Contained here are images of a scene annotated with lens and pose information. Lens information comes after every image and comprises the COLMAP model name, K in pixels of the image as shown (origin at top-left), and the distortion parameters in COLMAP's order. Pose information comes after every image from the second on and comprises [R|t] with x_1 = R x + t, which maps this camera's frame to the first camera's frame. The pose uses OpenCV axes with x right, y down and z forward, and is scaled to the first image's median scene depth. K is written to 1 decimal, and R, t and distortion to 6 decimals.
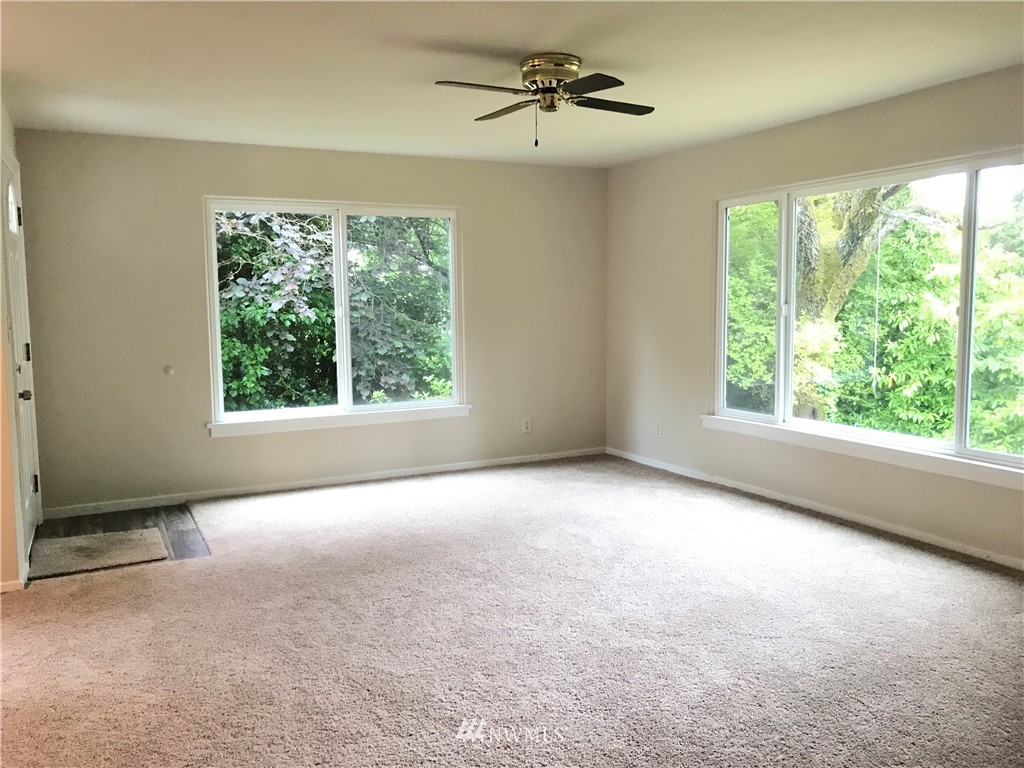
lens RADIAL K [[843.4, 0, 505.5], [0, 843.4, 375.9], [0, 0, 1]] dist [0.012452, 0.011814]
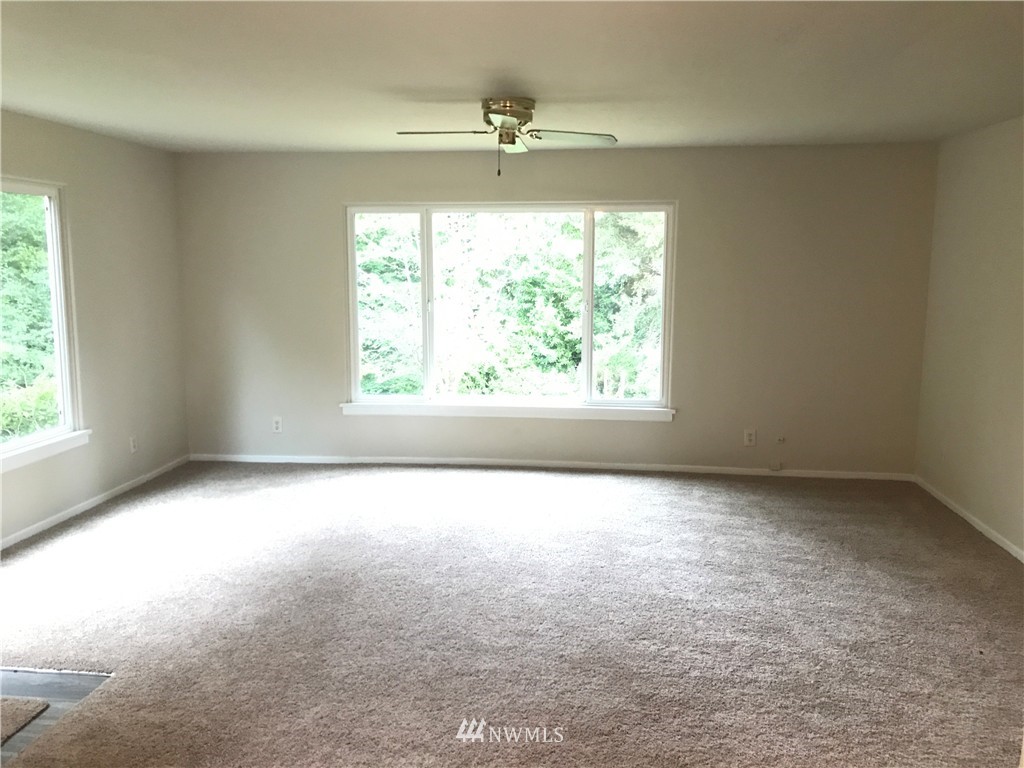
lens RADIAL K [[843.4, 0, 505.5], [0, 843.4, 375.9], [0, 0, 1]] dist [0.012452, 0.011814]
pose [[0.511456, -0.097775, 0.853729, -0.586084], [0.068326, 0.994987, 0.073020, -0.054777], [-0.856589, 0.020985, 0.515573, 0.258938]]
